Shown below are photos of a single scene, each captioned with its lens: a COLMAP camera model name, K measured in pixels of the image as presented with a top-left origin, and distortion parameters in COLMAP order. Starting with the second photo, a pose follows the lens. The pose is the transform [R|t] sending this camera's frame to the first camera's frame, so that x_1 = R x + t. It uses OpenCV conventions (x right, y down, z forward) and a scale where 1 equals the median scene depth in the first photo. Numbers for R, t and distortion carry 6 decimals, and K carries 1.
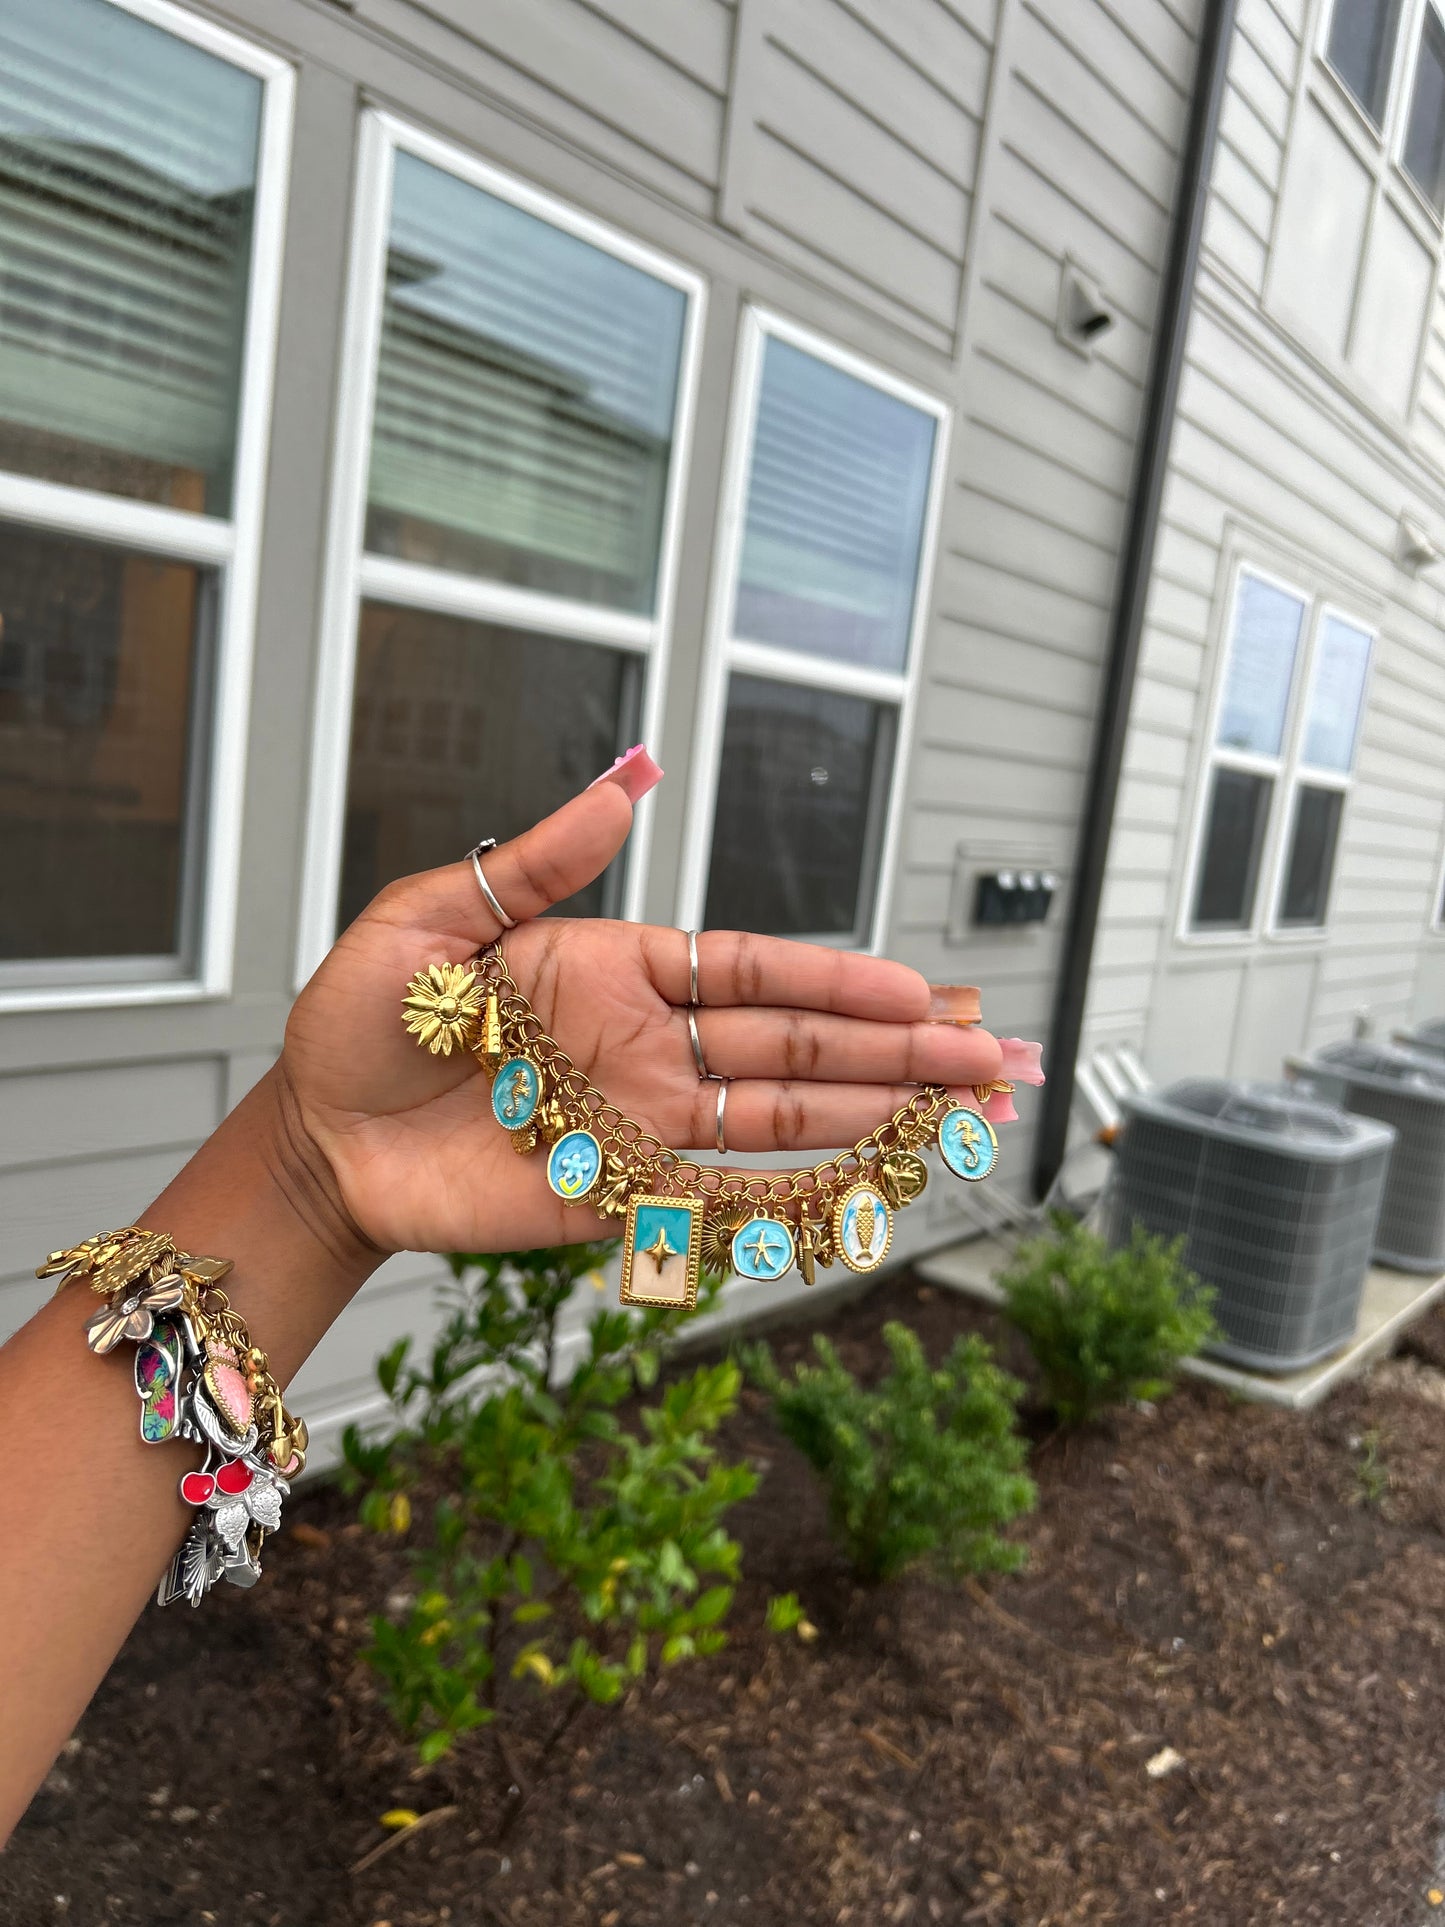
lens RADIAL K [[1462.6, 0, 715.3], [0, 1462.6, 977.0], [0, 0, 1]] dist [0.018730, -0.033793]
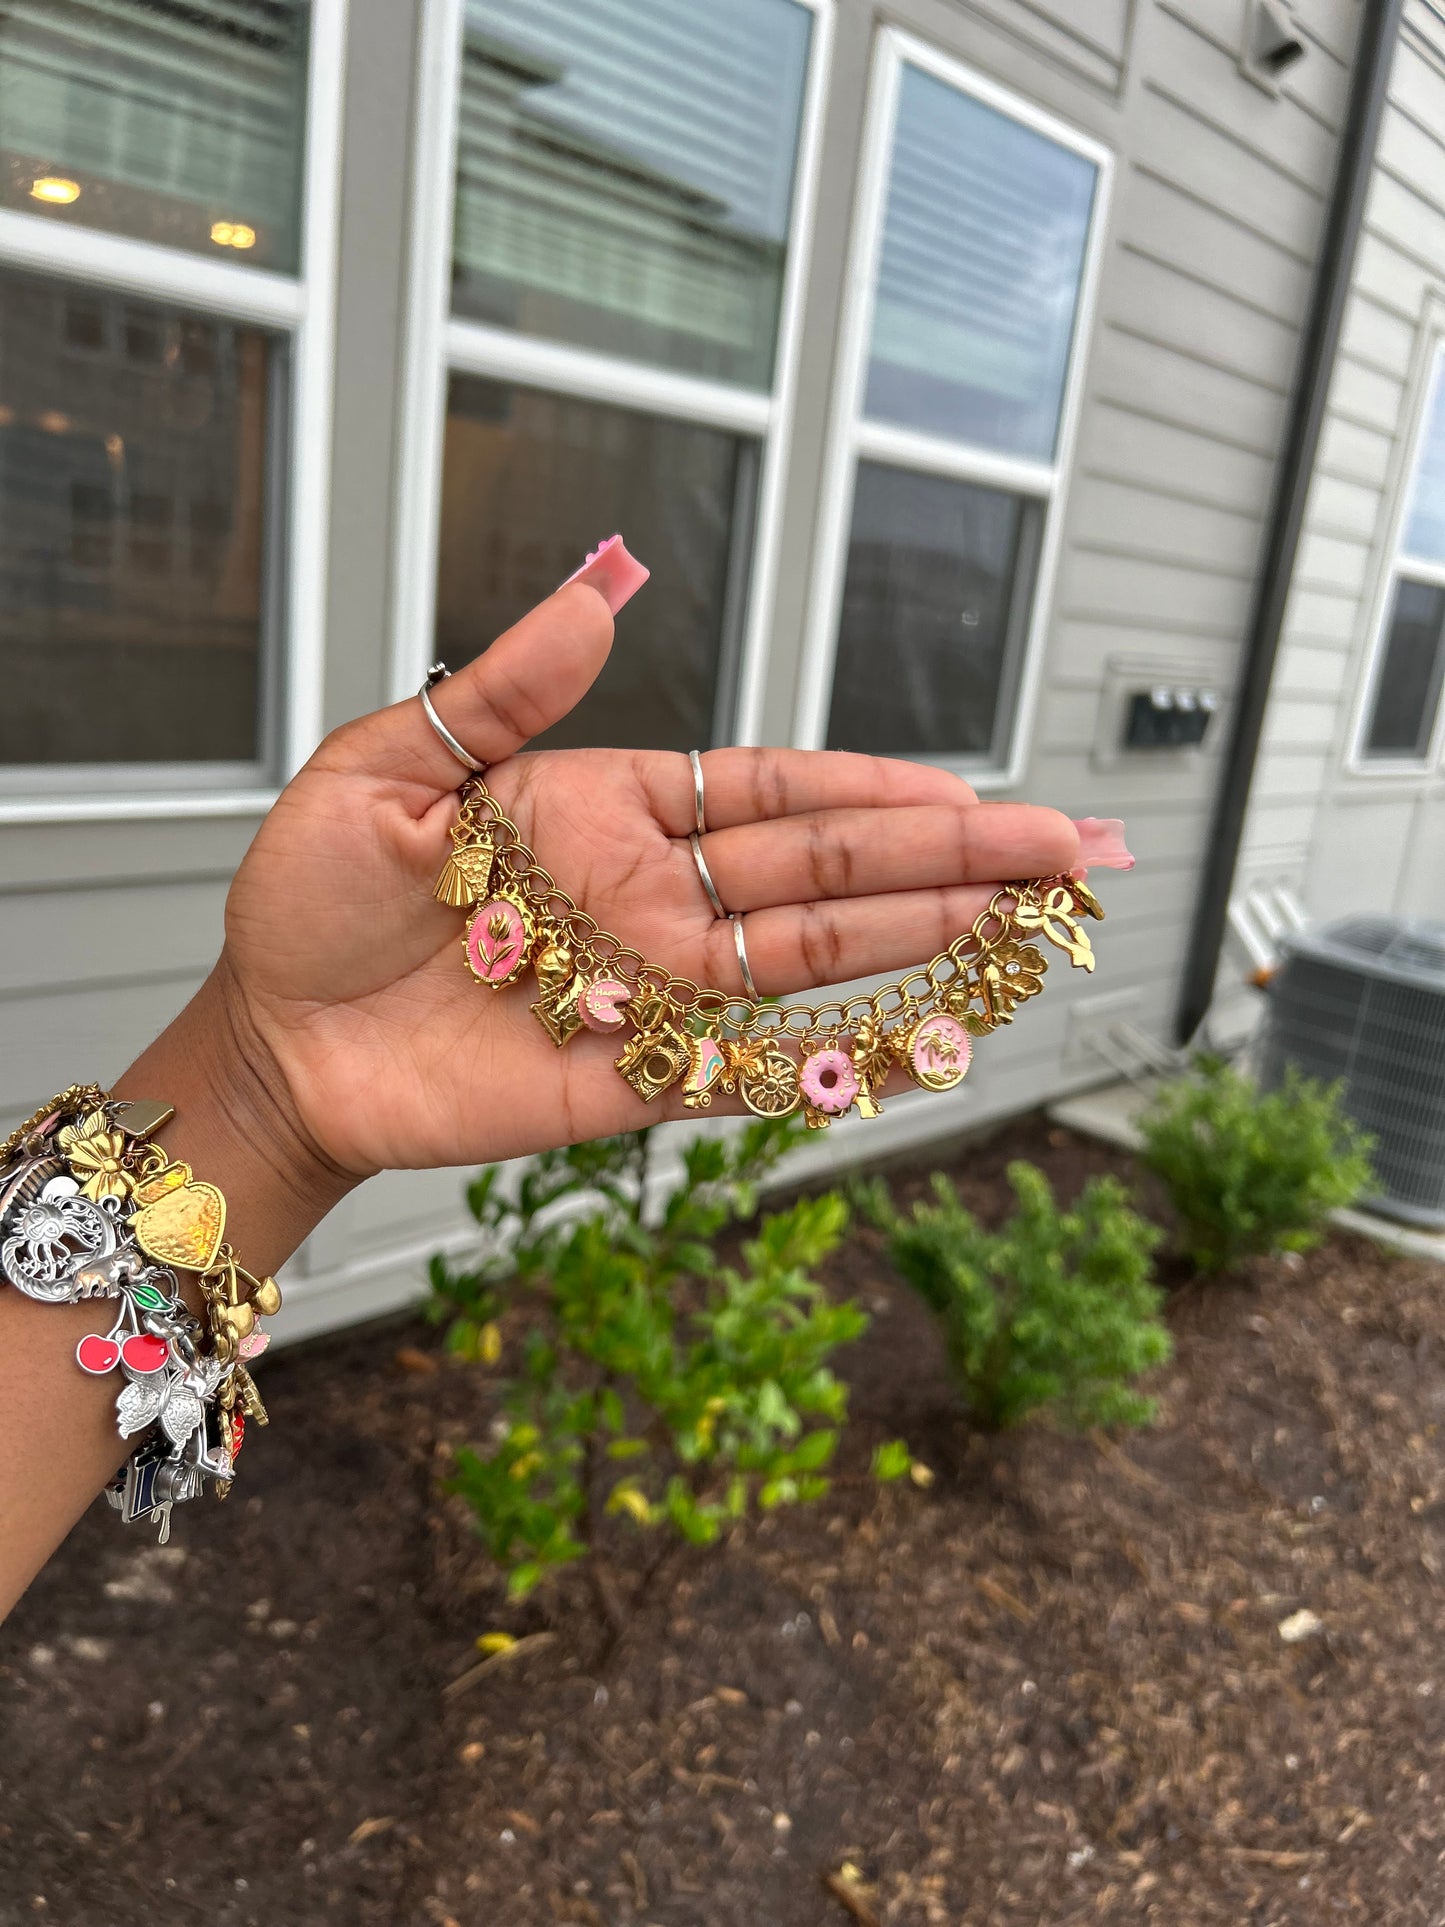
lens RADIAL K [[1462.6, 0, 714.2], [0, 1462.6, 987.7], [0, 0, 1]] dist [0.018730, -0.033793]
pose [[0.995607, 0.012426, -0.092797, 0.010574], [-0.002068, 0.993831, 0.110889, 0.018458], [0.093603, -0.110210, 0.989491, 0.058591]]
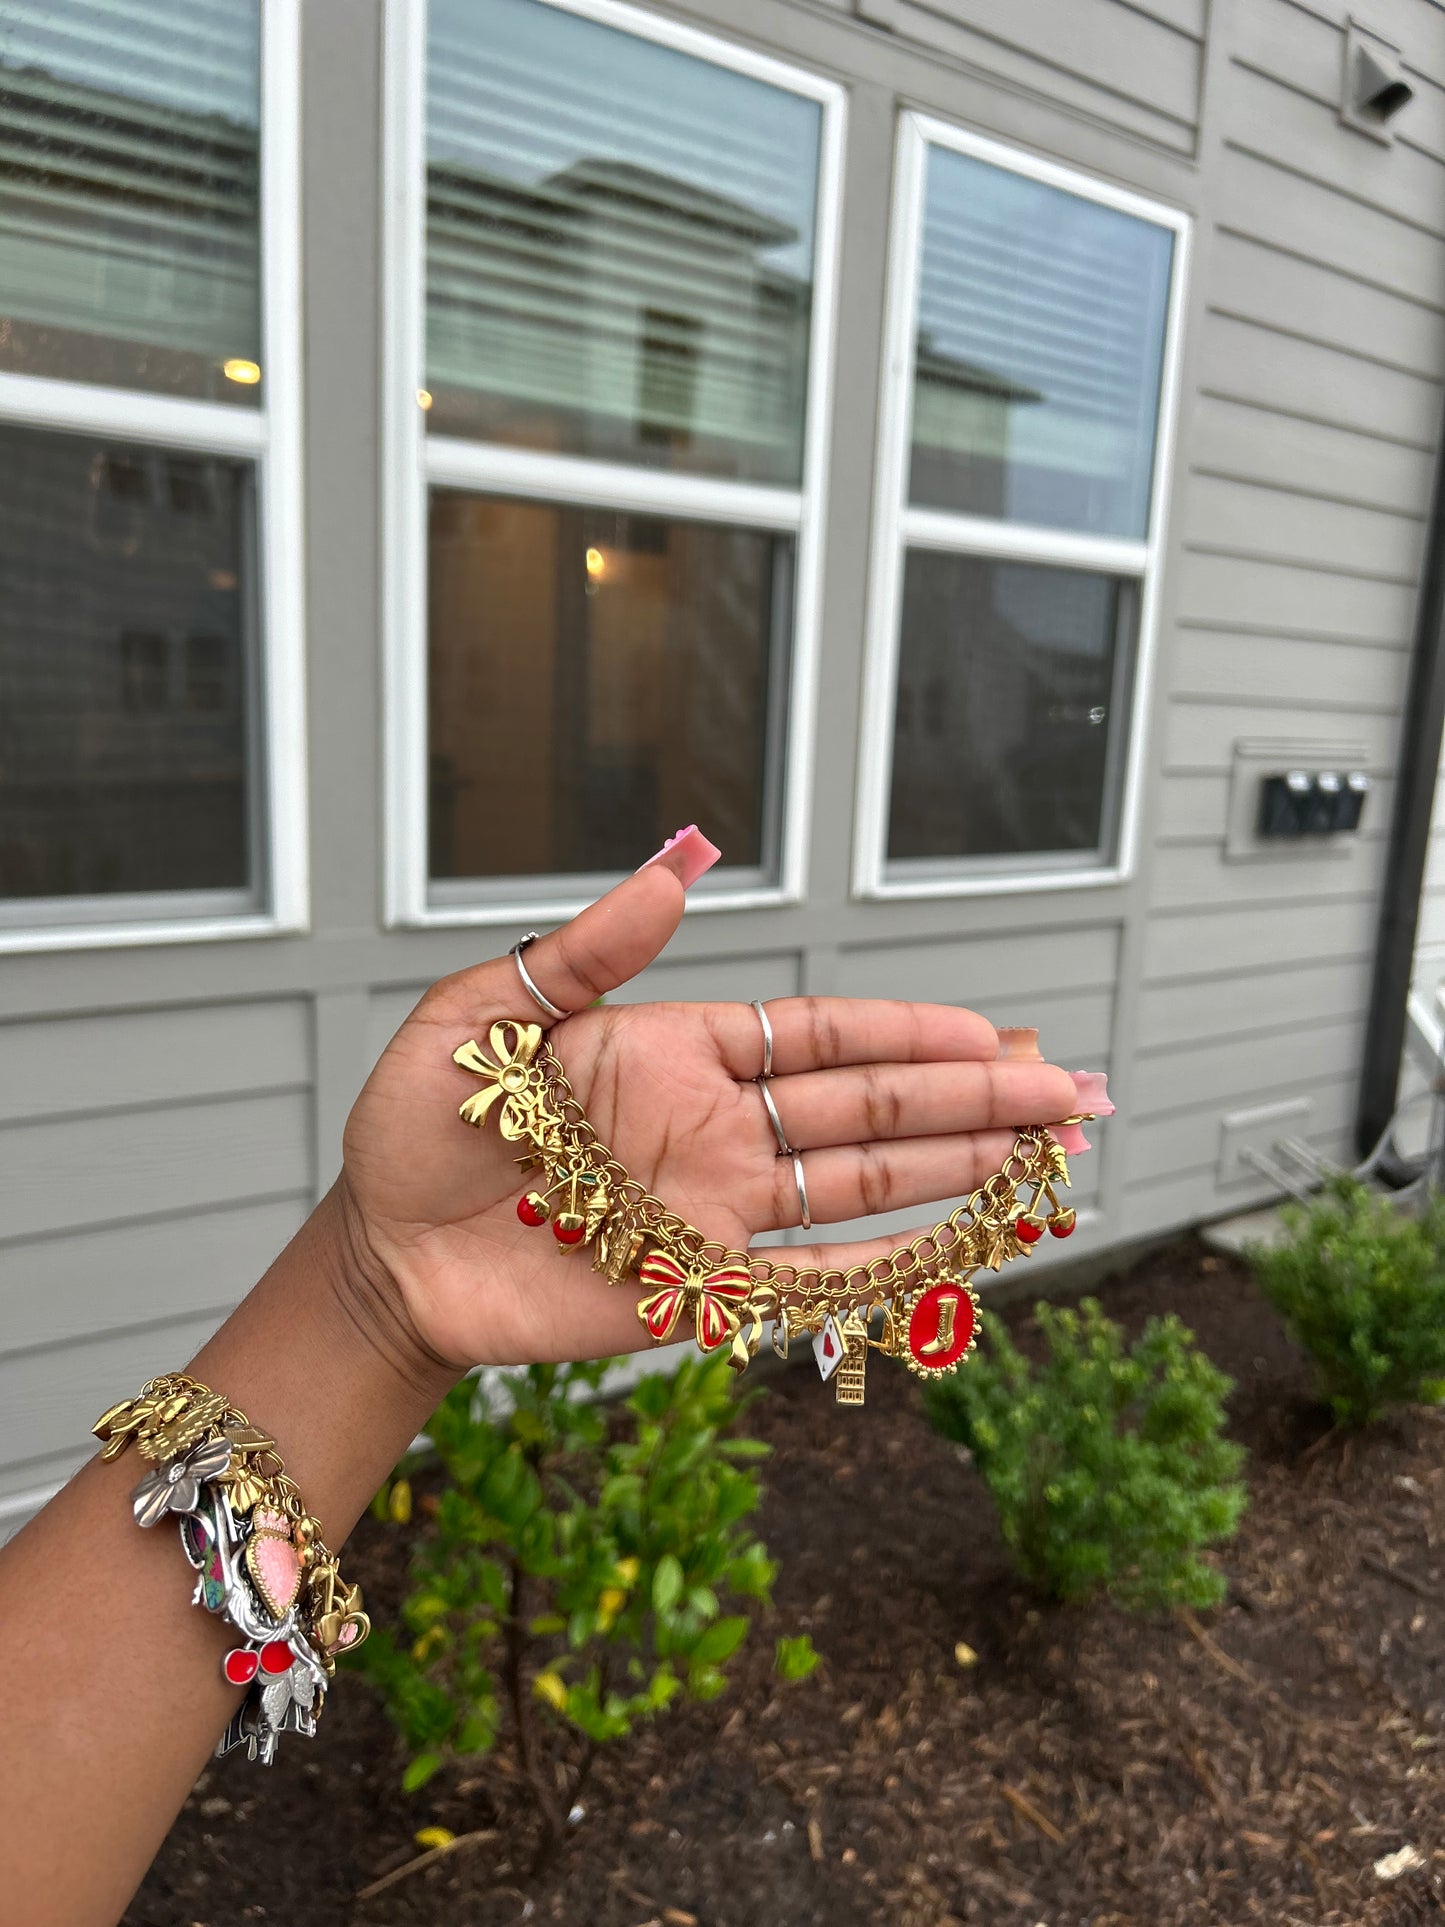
lens RADIAL K [[1462.6, 0, 730.6], [0, 1462.6, 985.8], [0, 0, 1]] dist [0.018730, -0.033793]
pose [[0.968106, -0.025171, -0.249275, 0.129074], [0.033252, 0.999047, 0.028261, 0.024563], [0.248326, -0.035648, 0.968020, 0.132557]]
